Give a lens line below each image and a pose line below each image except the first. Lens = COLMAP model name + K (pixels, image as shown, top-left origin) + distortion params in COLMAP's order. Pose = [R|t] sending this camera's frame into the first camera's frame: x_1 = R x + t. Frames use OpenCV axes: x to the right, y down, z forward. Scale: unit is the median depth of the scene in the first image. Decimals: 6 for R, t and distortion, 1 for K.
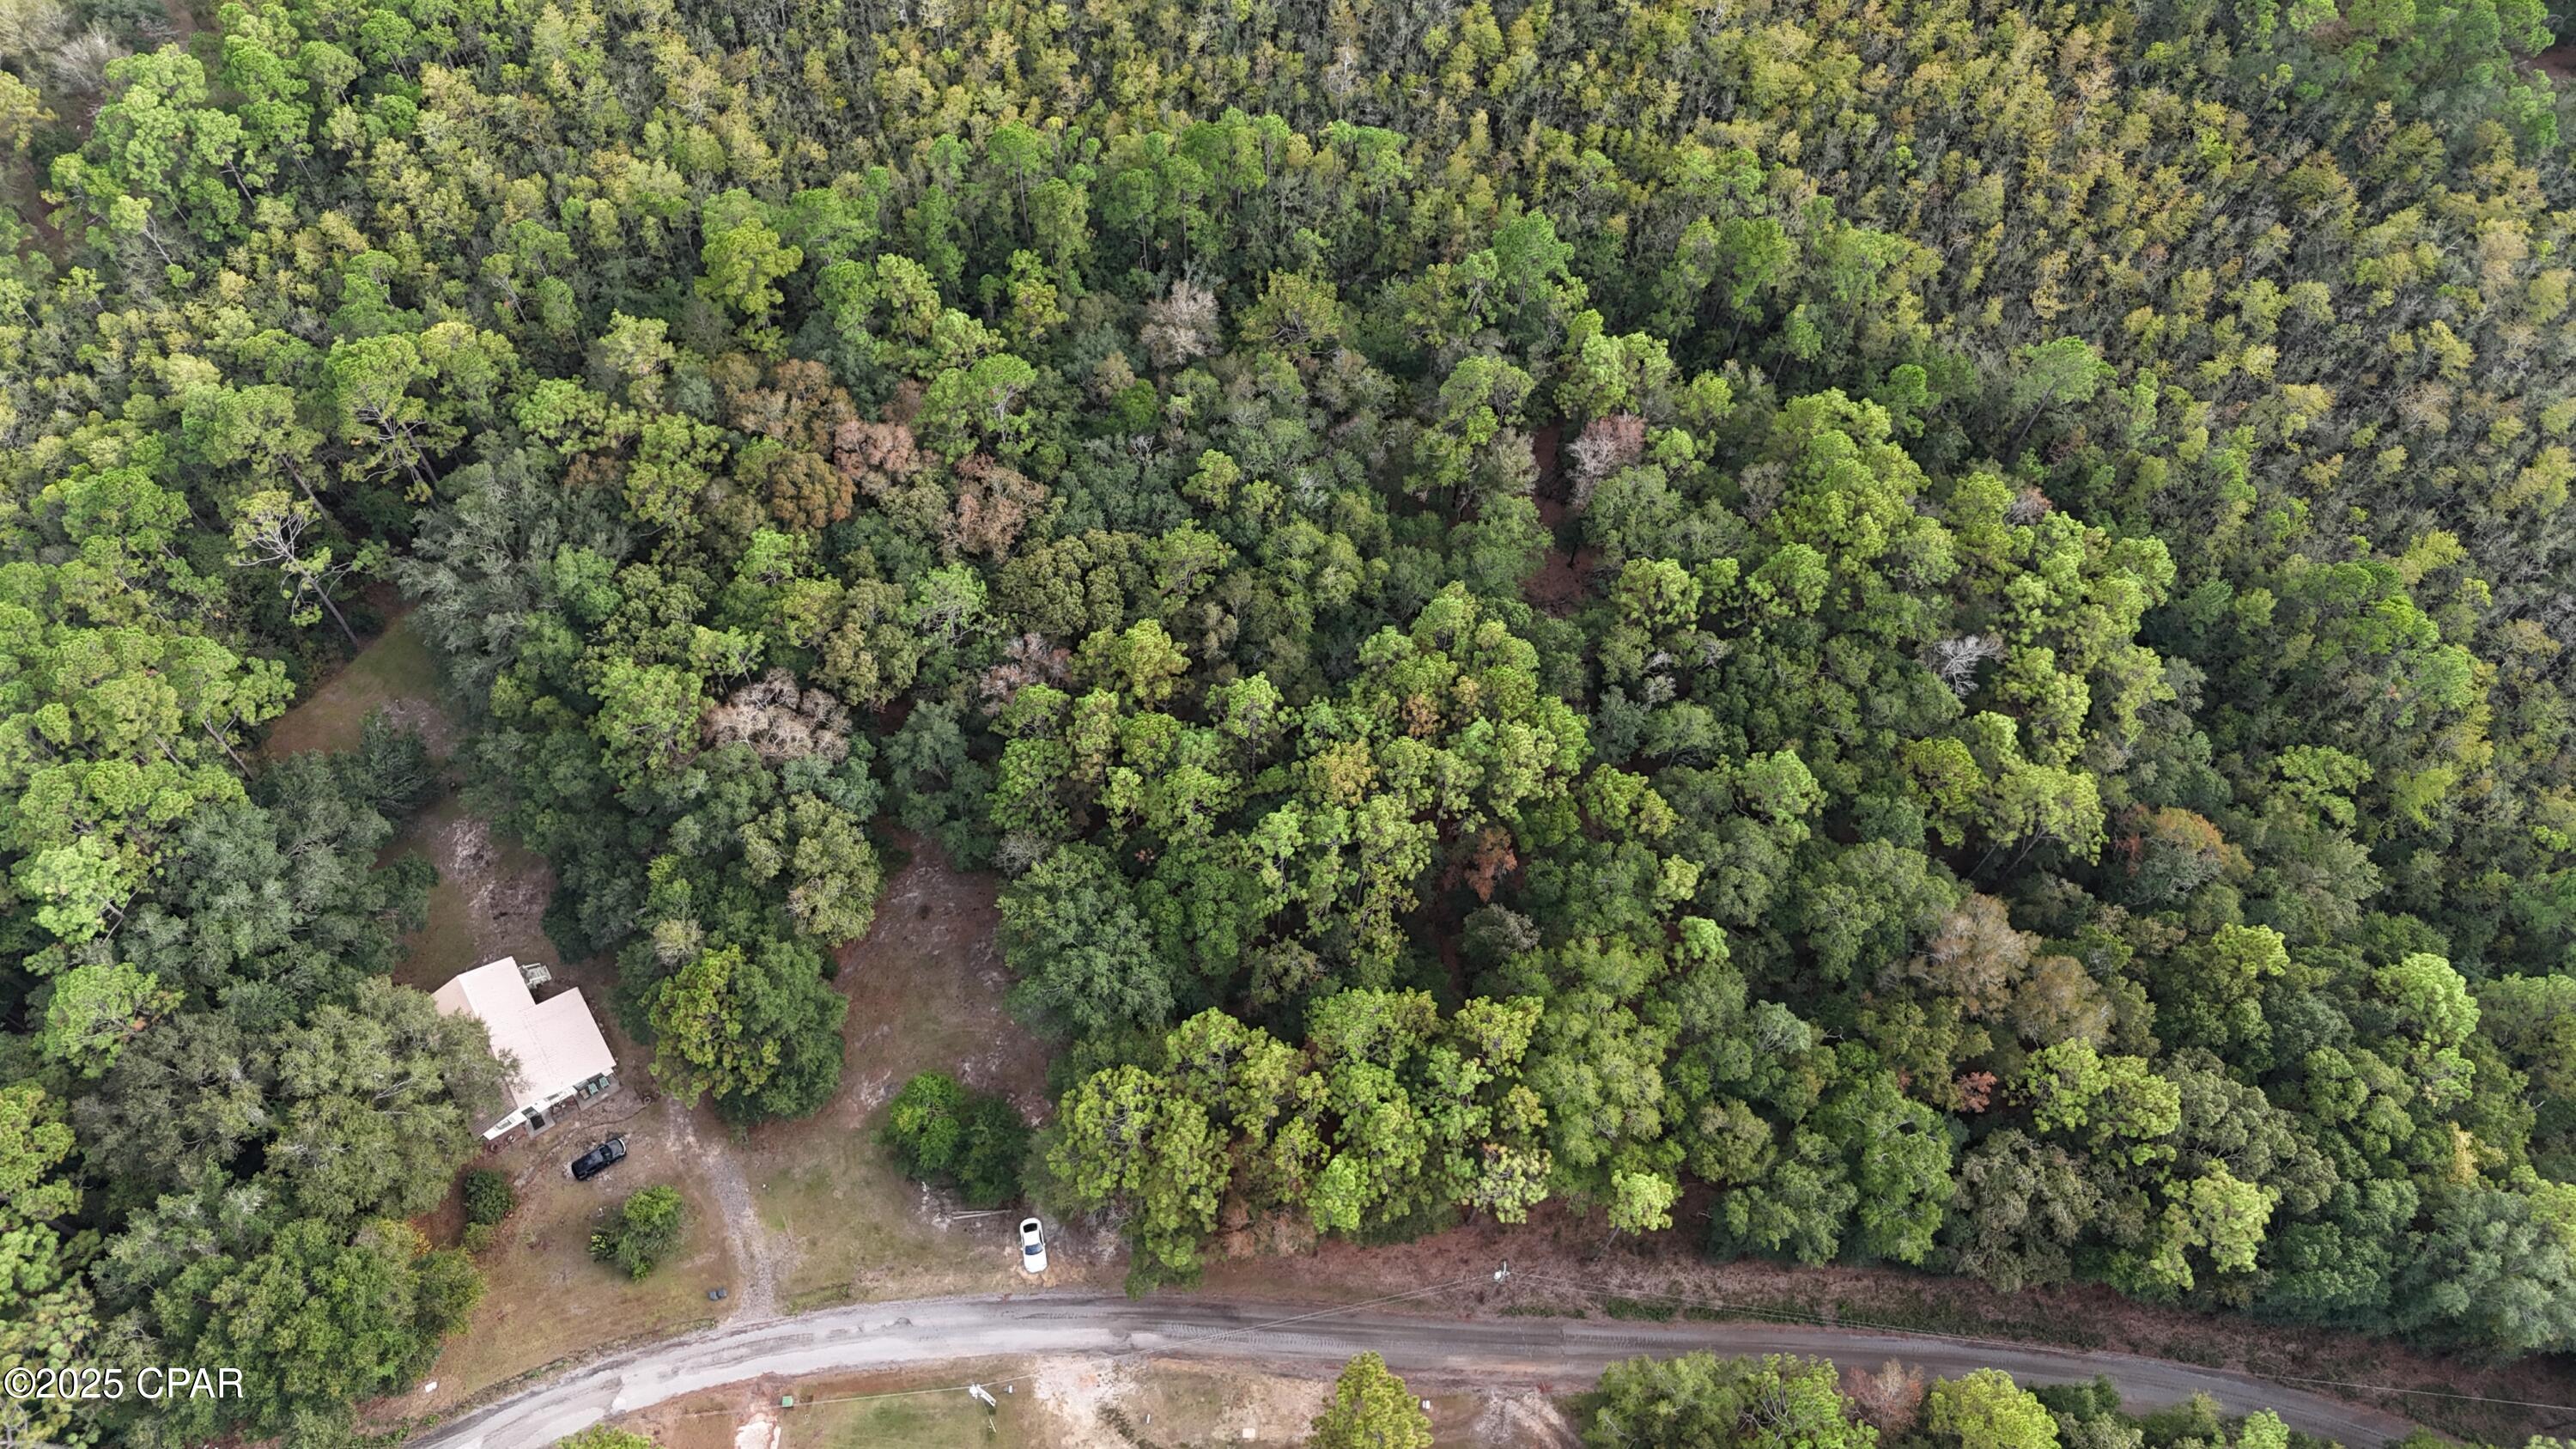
lens RADIAL K [[1867.7, 0, 1287.2], [0, 1867.7, 727.4], [0, 0, 1]] dist [0.030330, -0.026443]
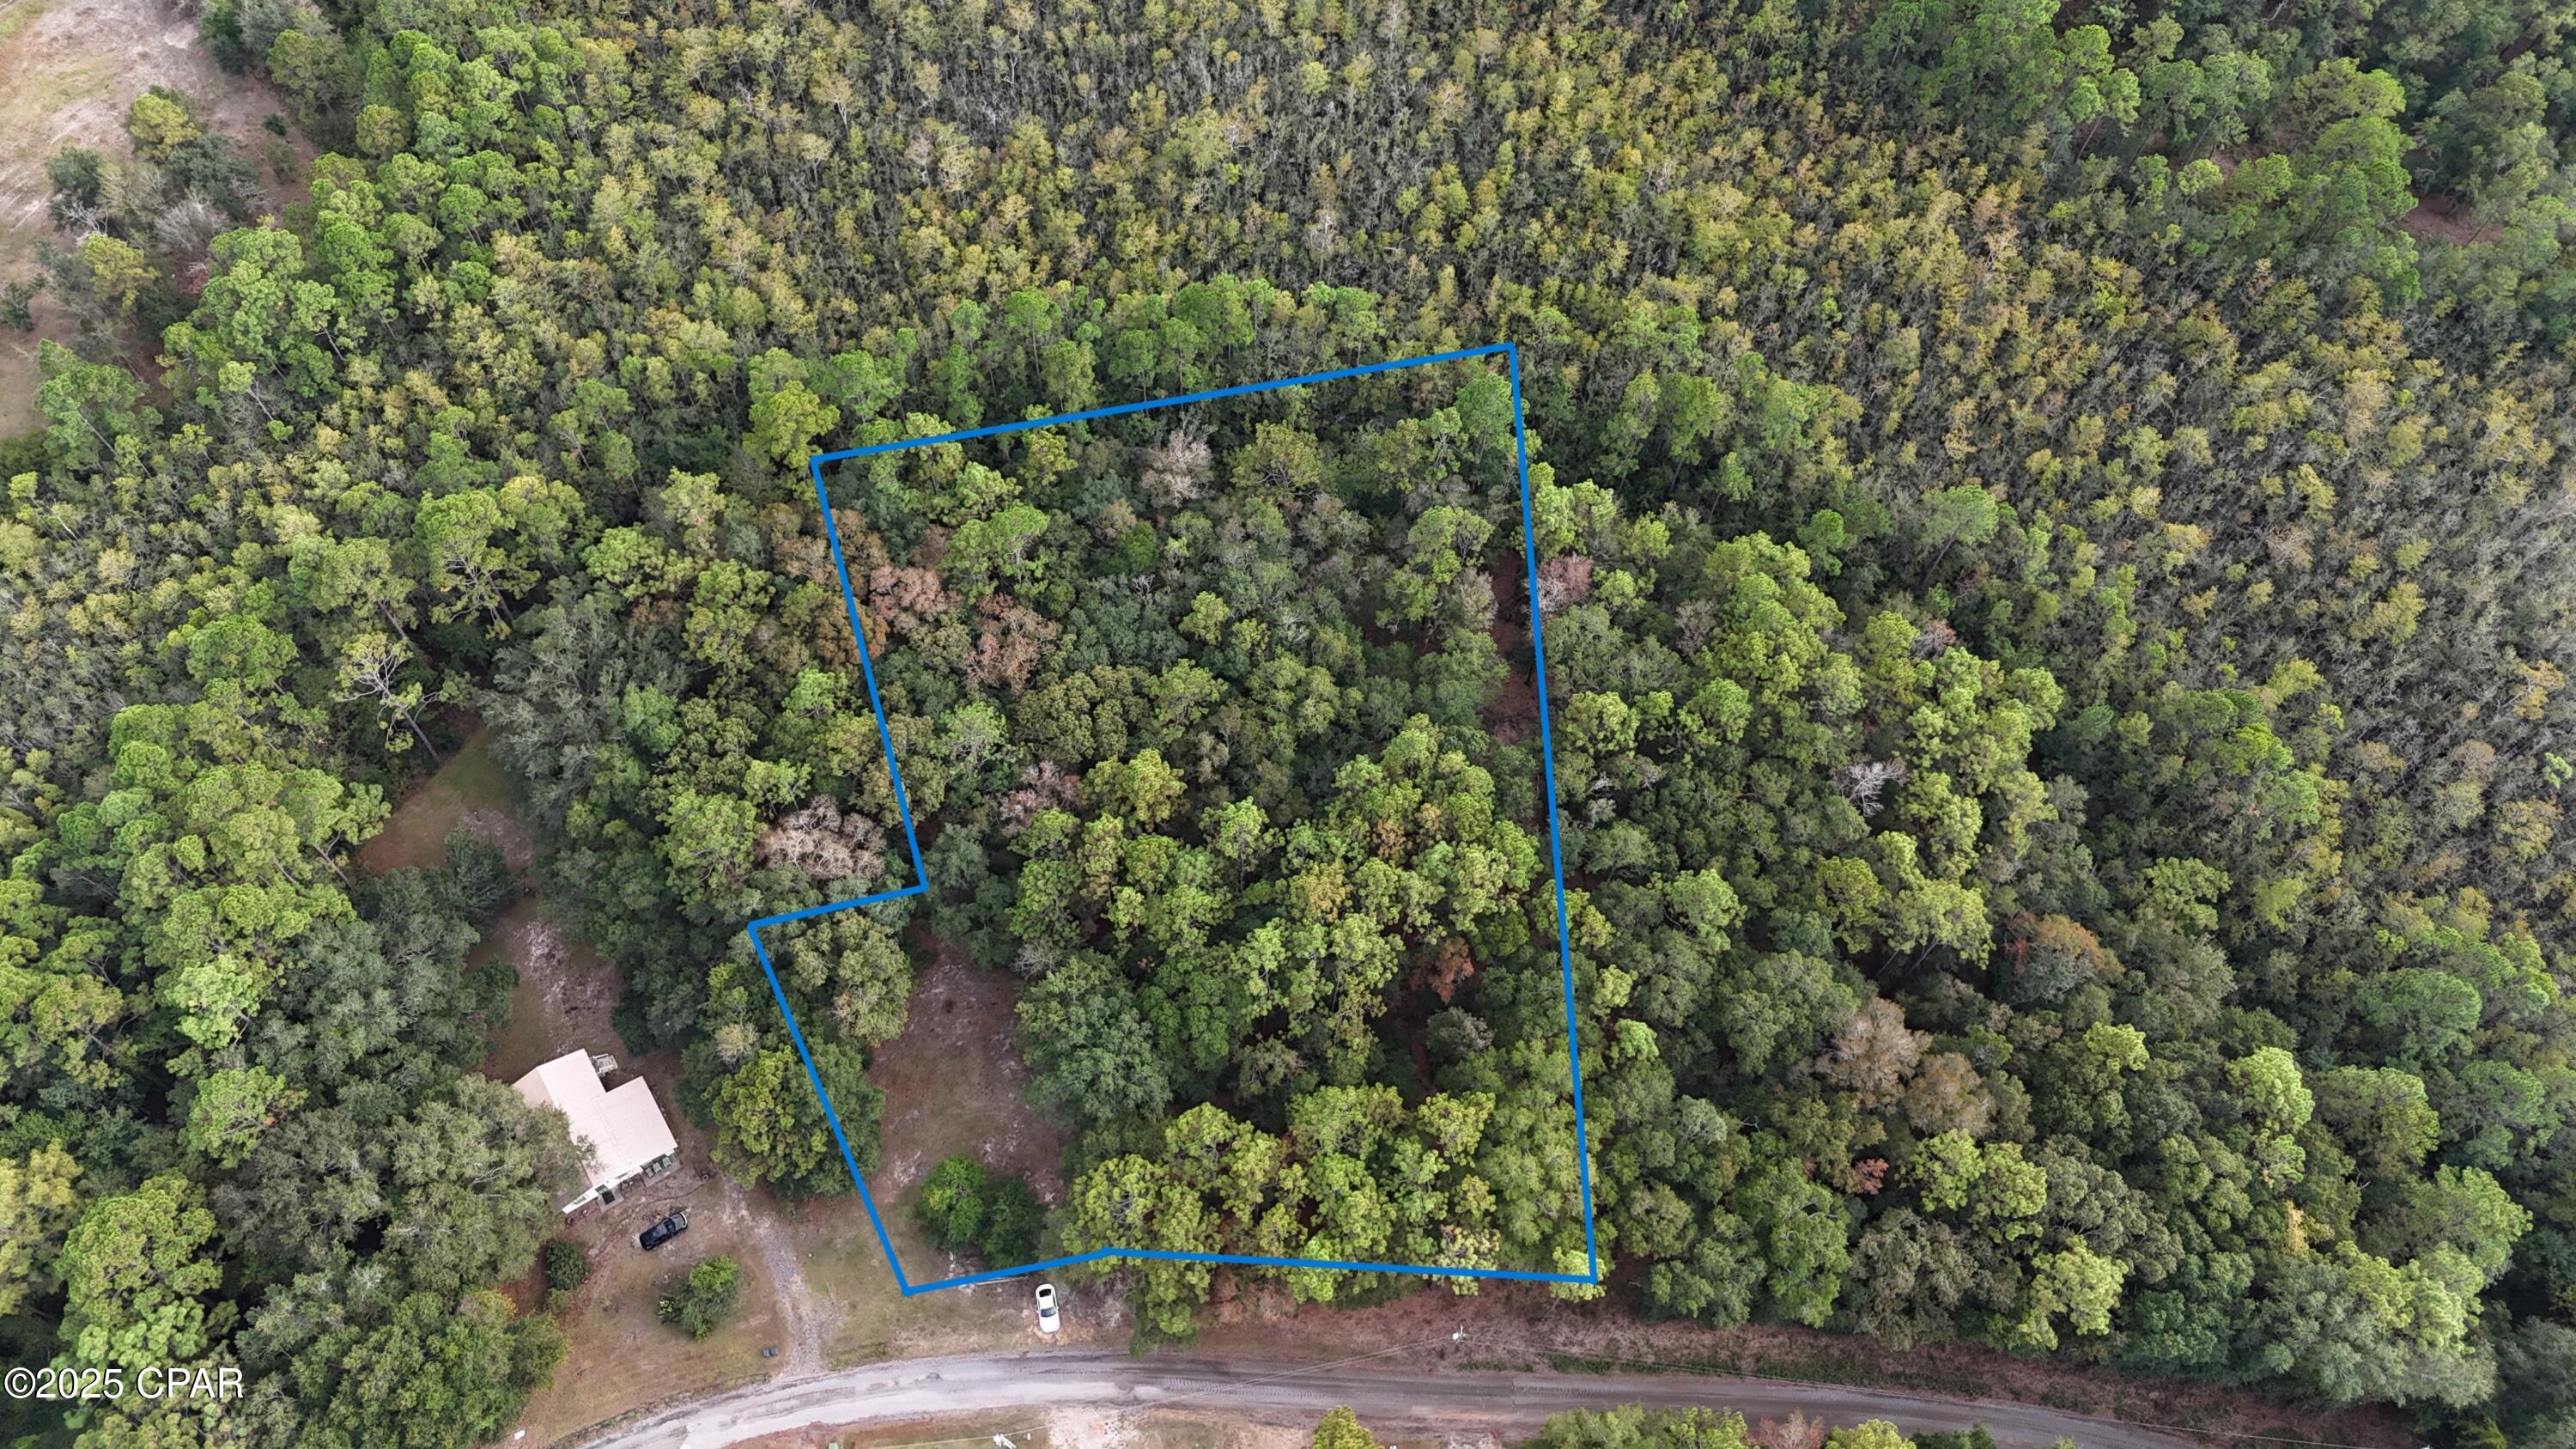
lens RADIAL K [[1867.7, 0, 1287.1], [0, 1867.7, 722.9], [0, 0, 1]] dist [0.030330, -0.026443]
pose [[0.999991, -0.000029, 0.004285, 0.004331], [0.000048, 0.999991, -0.004314, -0.068378], [-0.004285, 0.004314, 0.999982, -0.128964]]
